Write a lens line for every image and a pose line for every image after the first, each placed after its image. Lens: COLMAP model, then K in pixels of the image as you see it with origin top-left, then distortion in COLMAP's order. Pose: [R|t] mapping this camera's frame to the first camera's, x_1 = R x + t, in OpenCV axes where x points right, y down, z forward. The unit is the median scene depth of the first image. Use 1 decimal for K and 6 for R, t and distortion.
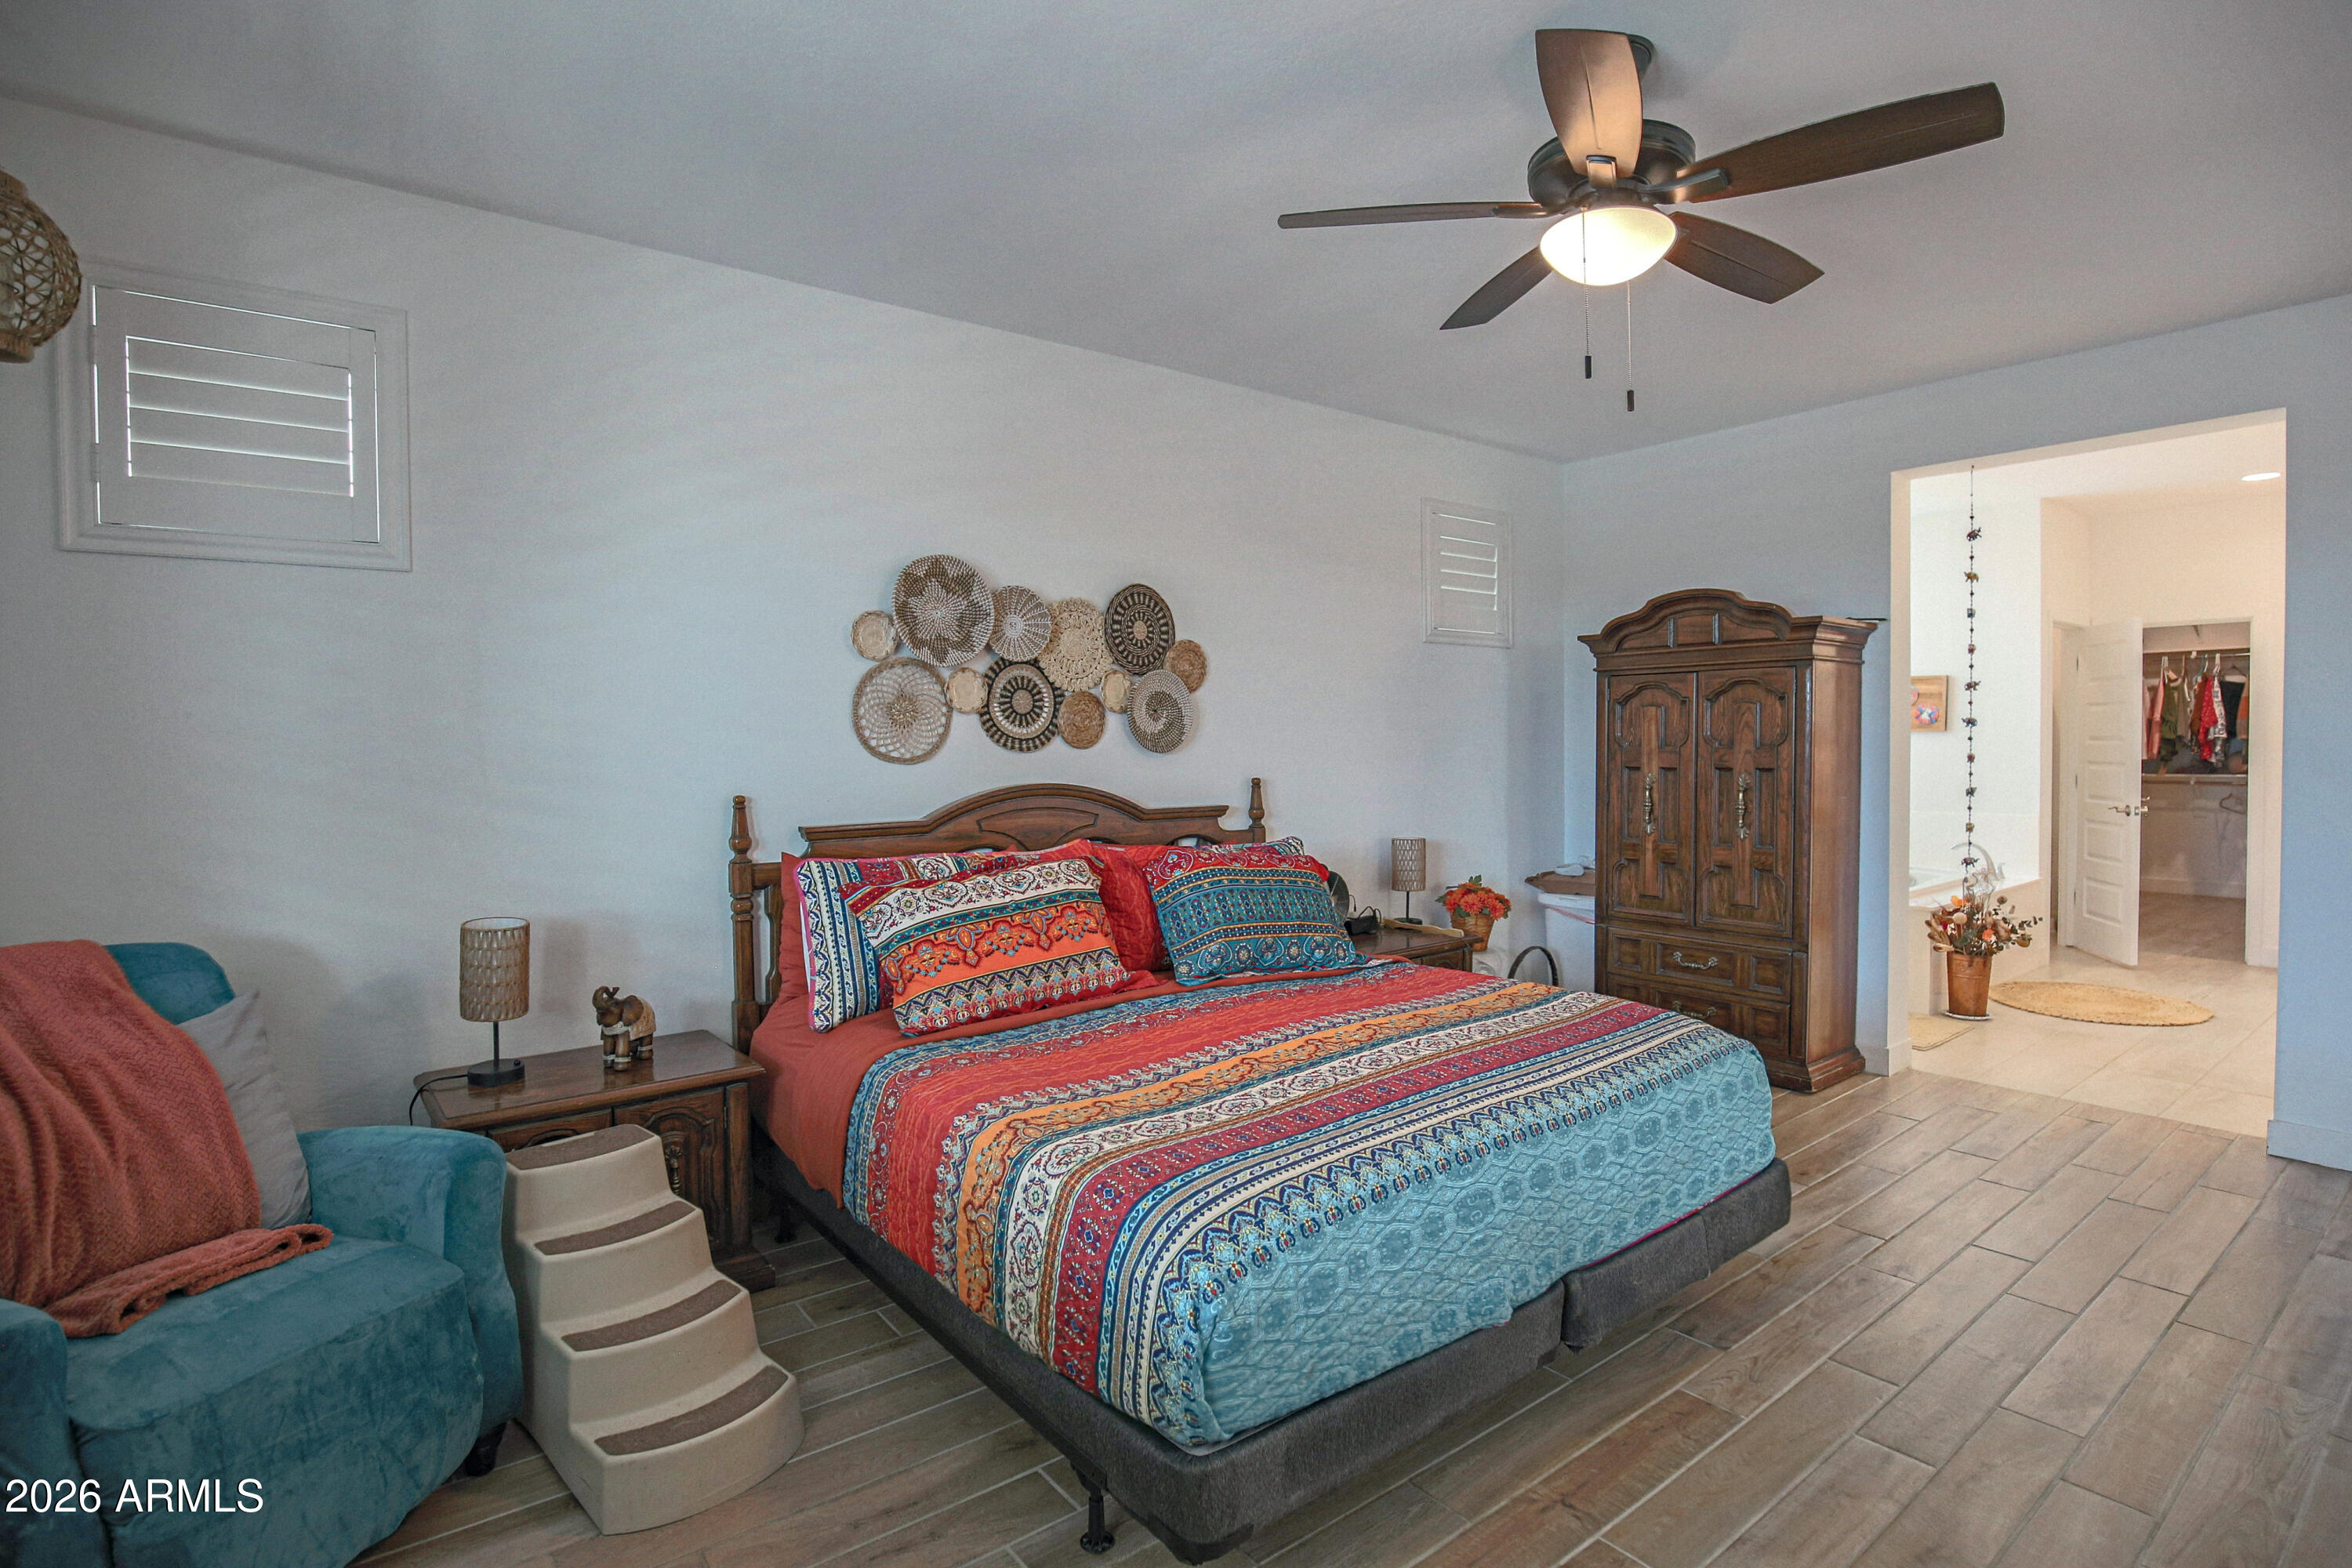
lens RADIAL K [[1152.5, 0, 1182.5], [0, 1152.5, 777.3], [0, 0, 1]] dist [-0.030553, -0.000464]
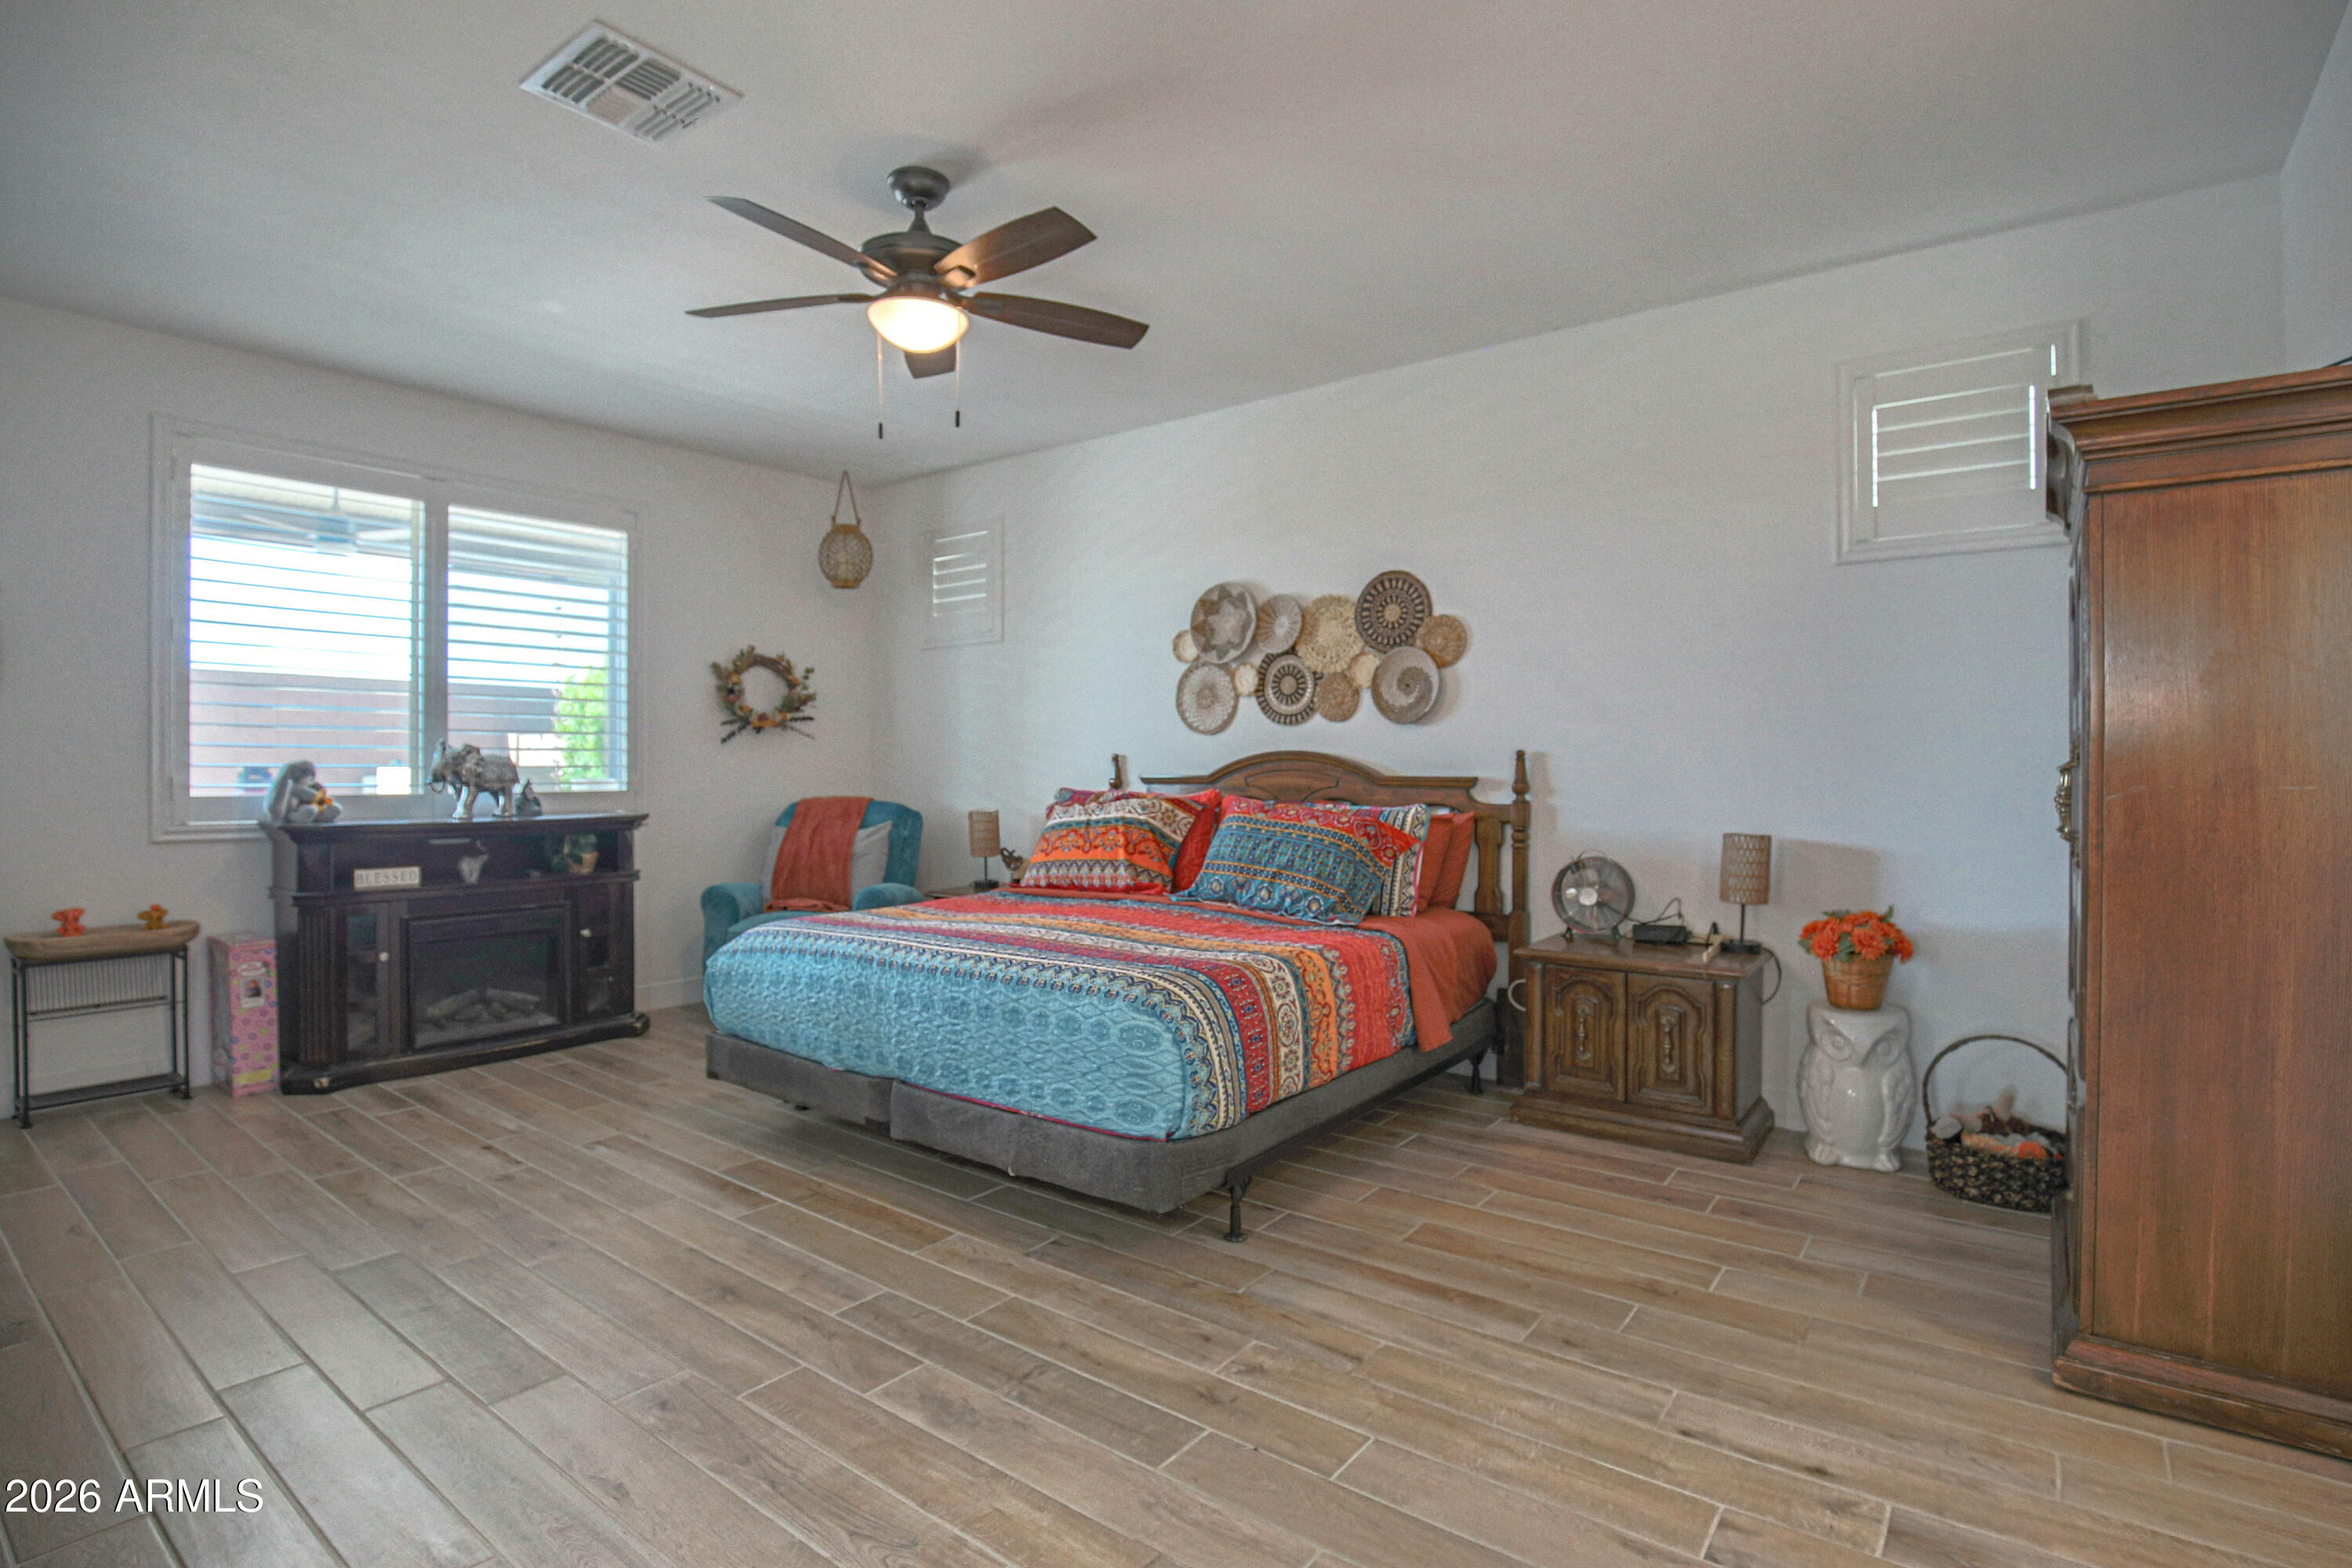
lens RADIAL K [[1152.5, 0, 1199.2], [0, 1152.5, 785.5], [0, 0, 1]] dist [-0.030553, -0.000464]
pose [[0.254009, 0.023537, -0.966915, 1.075747], [-0.033673, 0.999313, 0.015480, 0.027975], [0.966616, 0.028627, 0.254627, 0.603874]]
